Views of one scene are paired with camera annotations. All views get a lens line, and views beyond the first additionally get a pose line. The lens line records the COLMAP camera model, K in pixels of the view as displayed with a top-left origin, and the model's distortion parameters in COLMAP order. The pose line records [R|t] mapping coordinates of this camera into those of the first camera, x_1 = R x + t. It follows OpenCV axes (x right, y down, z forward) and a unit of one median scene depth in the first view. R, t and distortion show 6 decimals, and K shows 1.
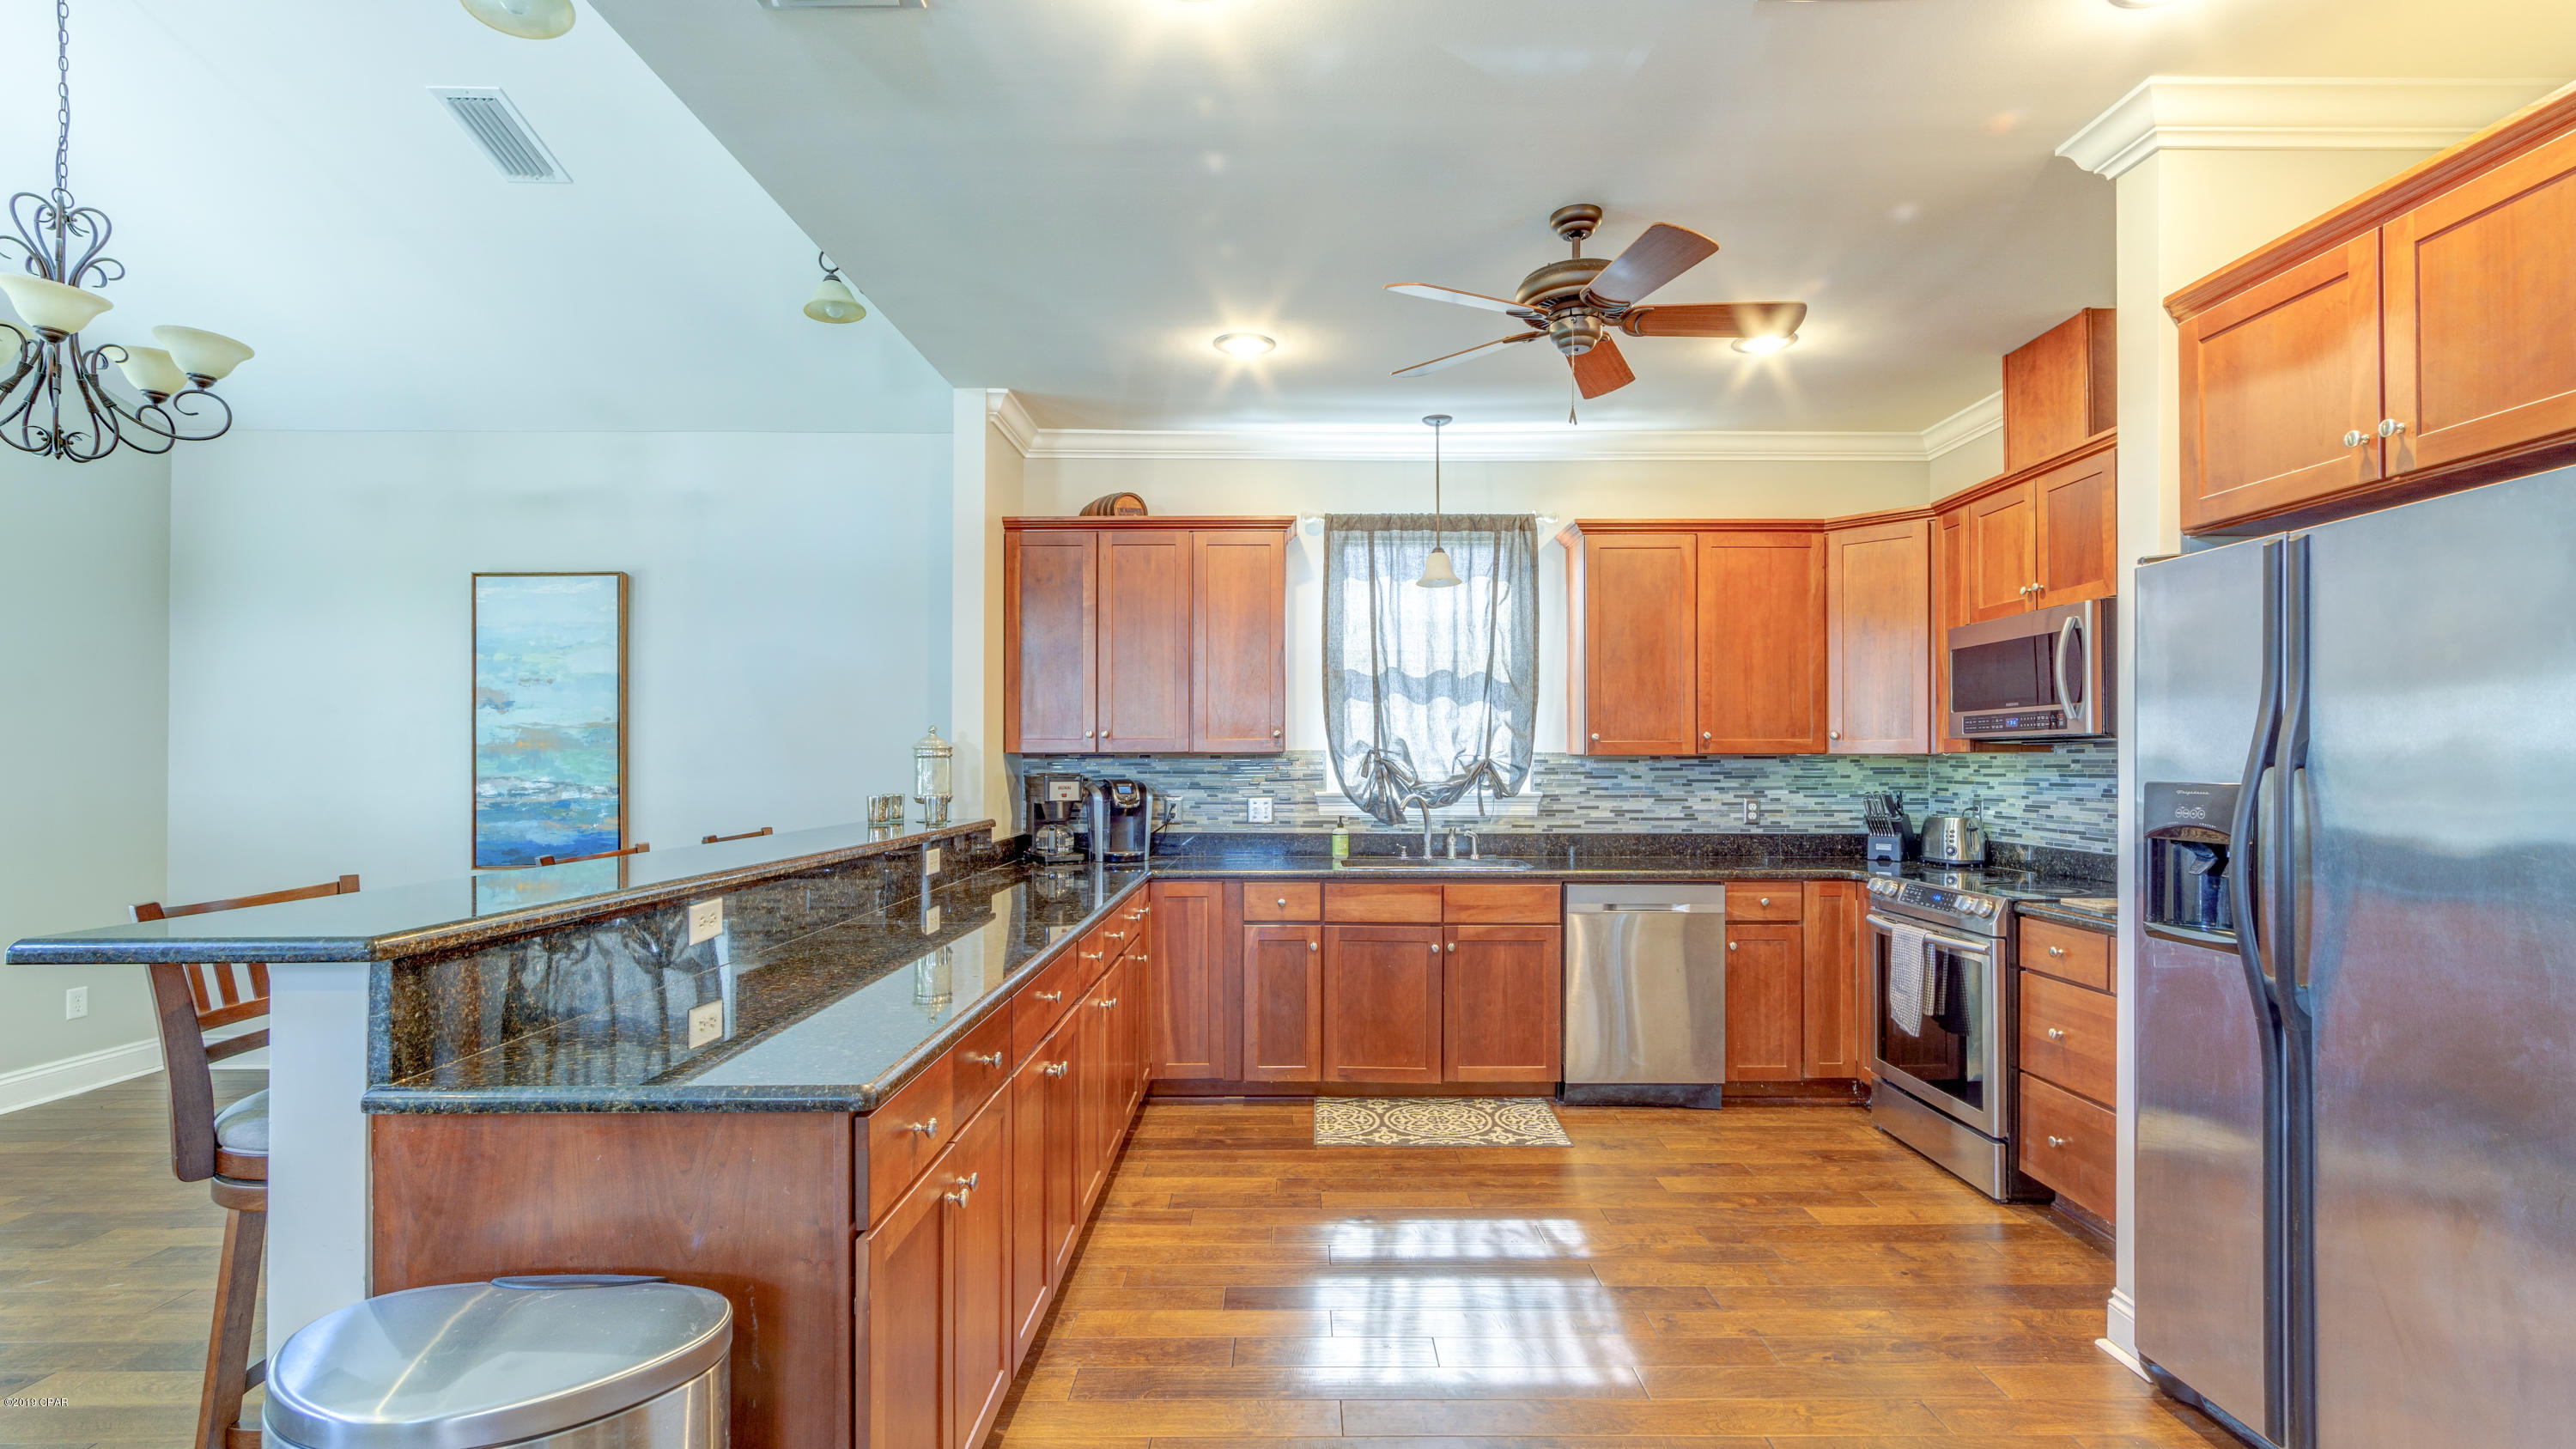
lens RADIAL K [[1146.2, 0, 1290.4], [0, 1146.2, 746.5], [0, 0, 1]] dist [-0.011077, -0.000517]
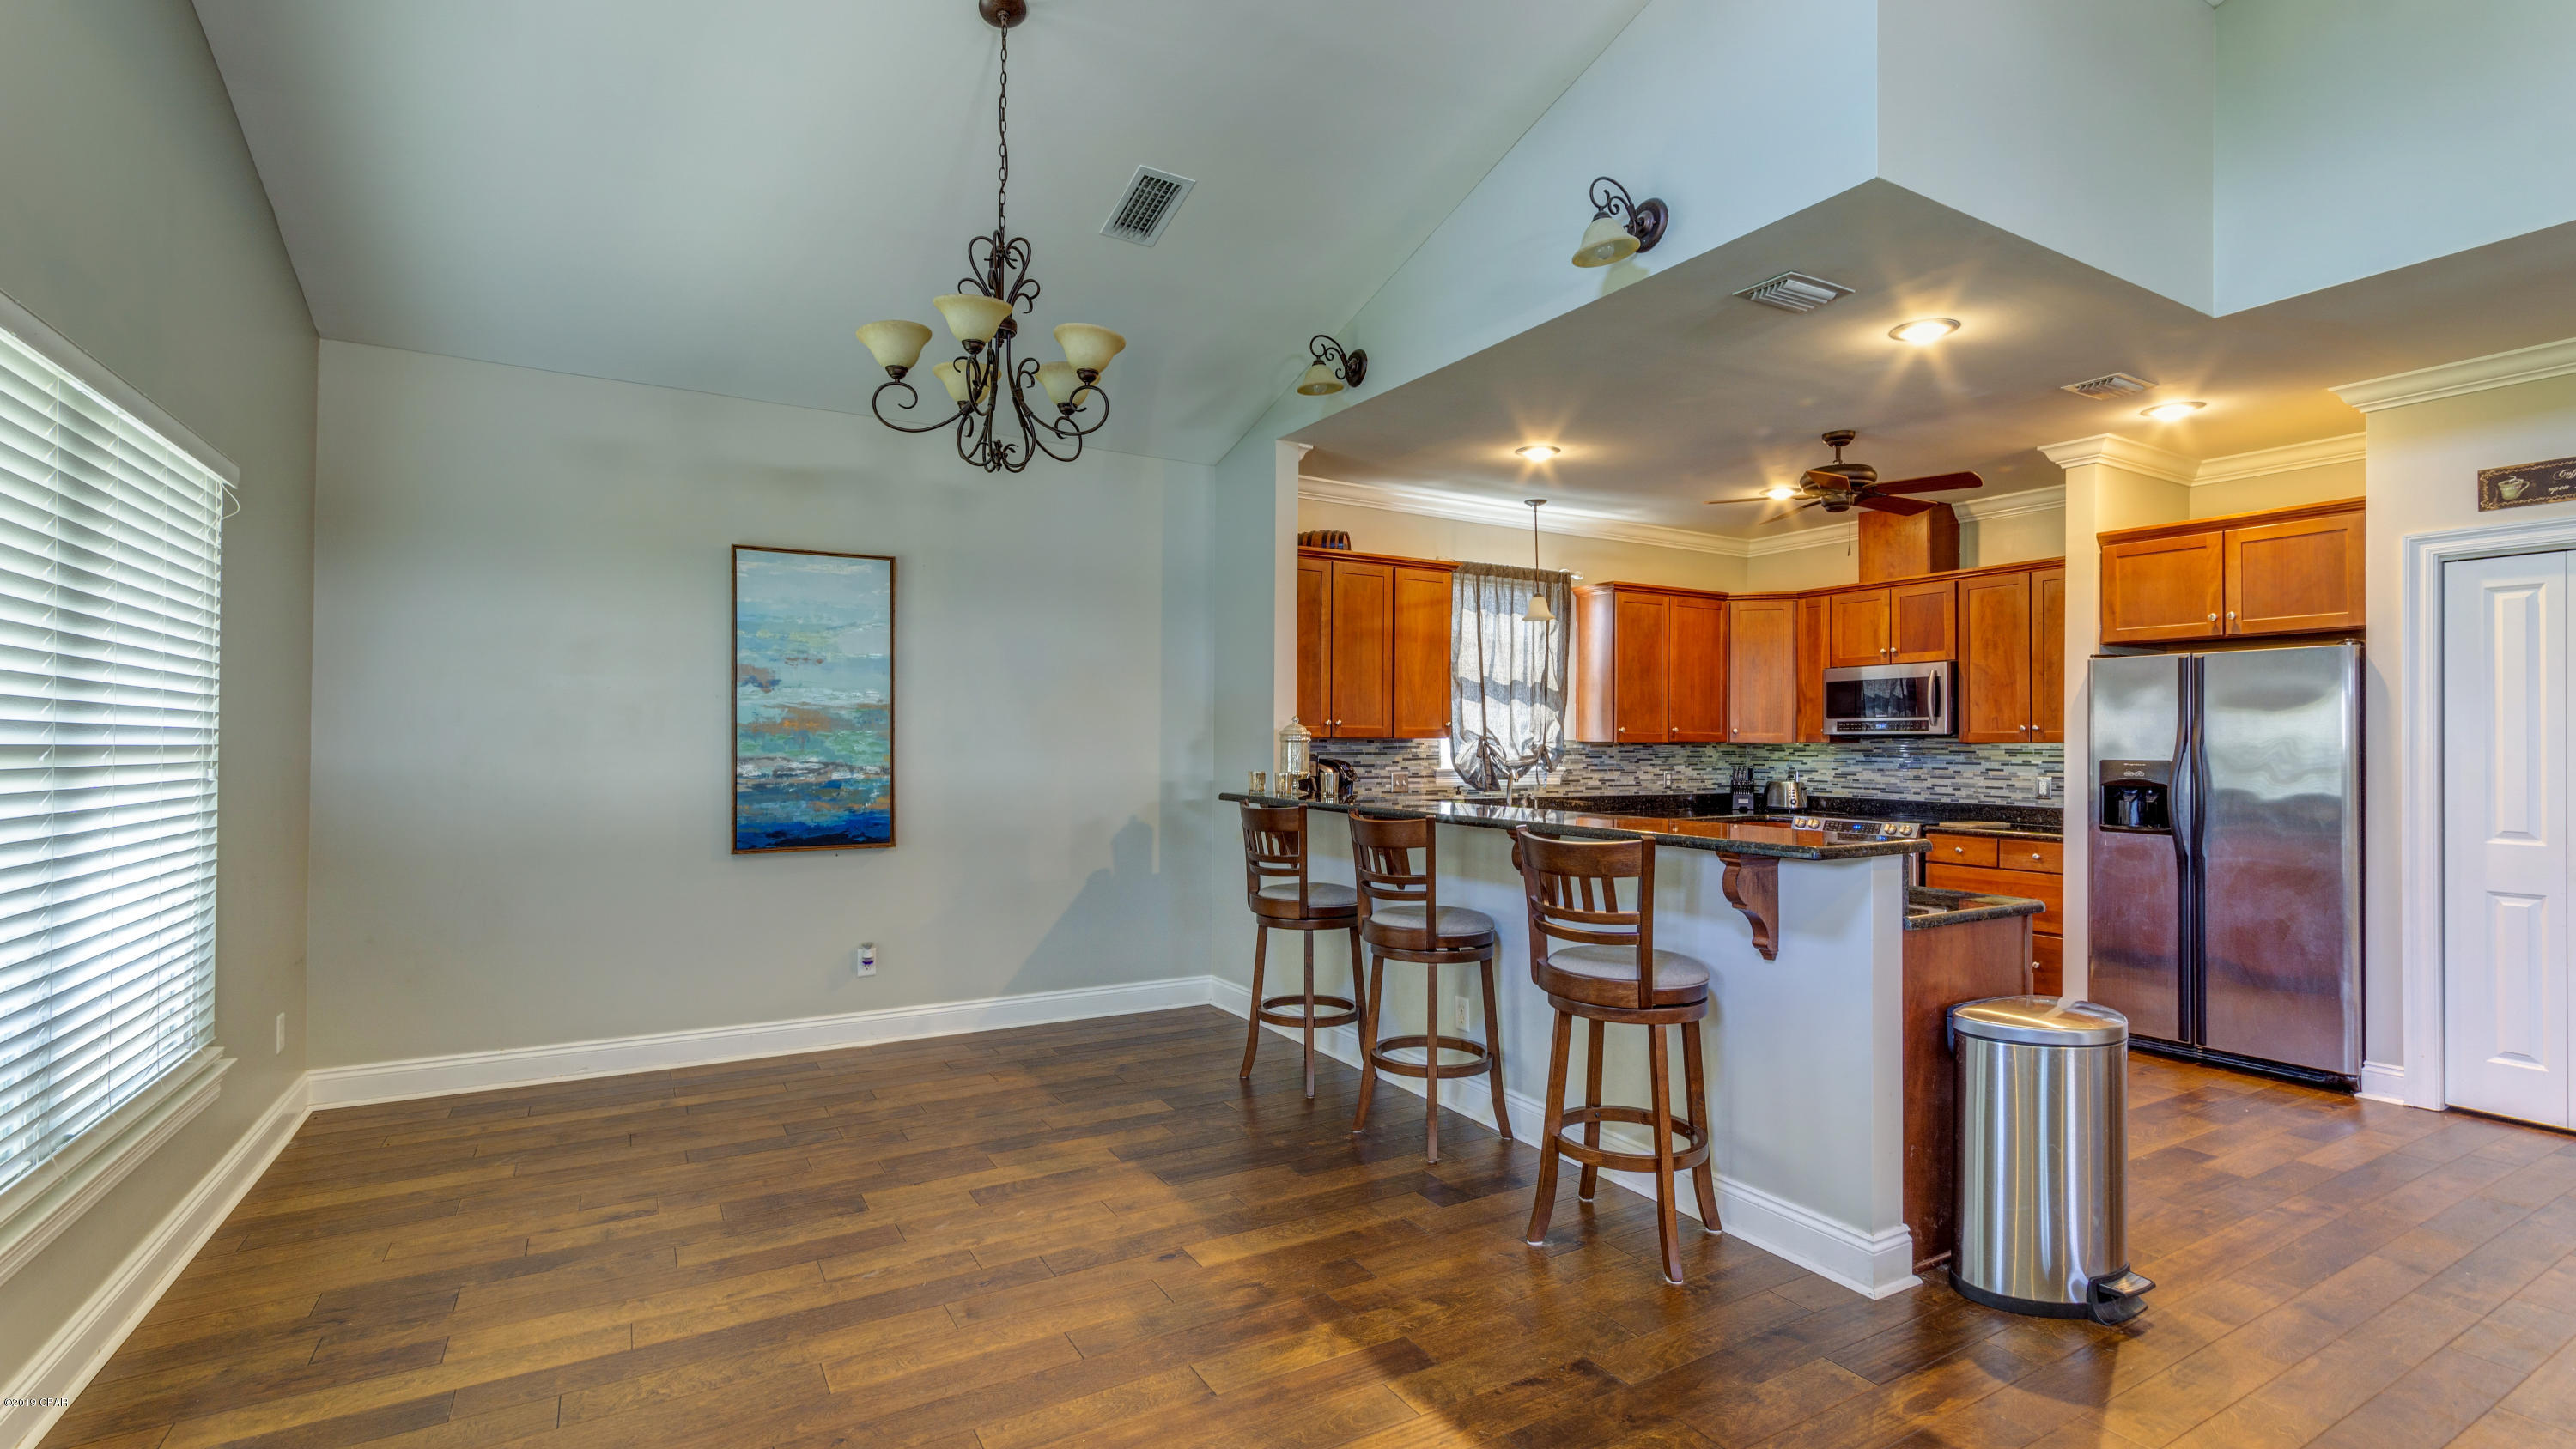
lens RADIAL K [[1145.9, 0, 1233.4], [0, 1145.9, 731.3], [0, 0, 1]] dist [-0.011077, -0.000517]
pose [[0.876396, 0.010651, 0.481473, -0.838623], [-0.012971, 0.999915, 0.001491, -0.002319], [-0.481416, -0.007552, 0.876460, -0.049146]]
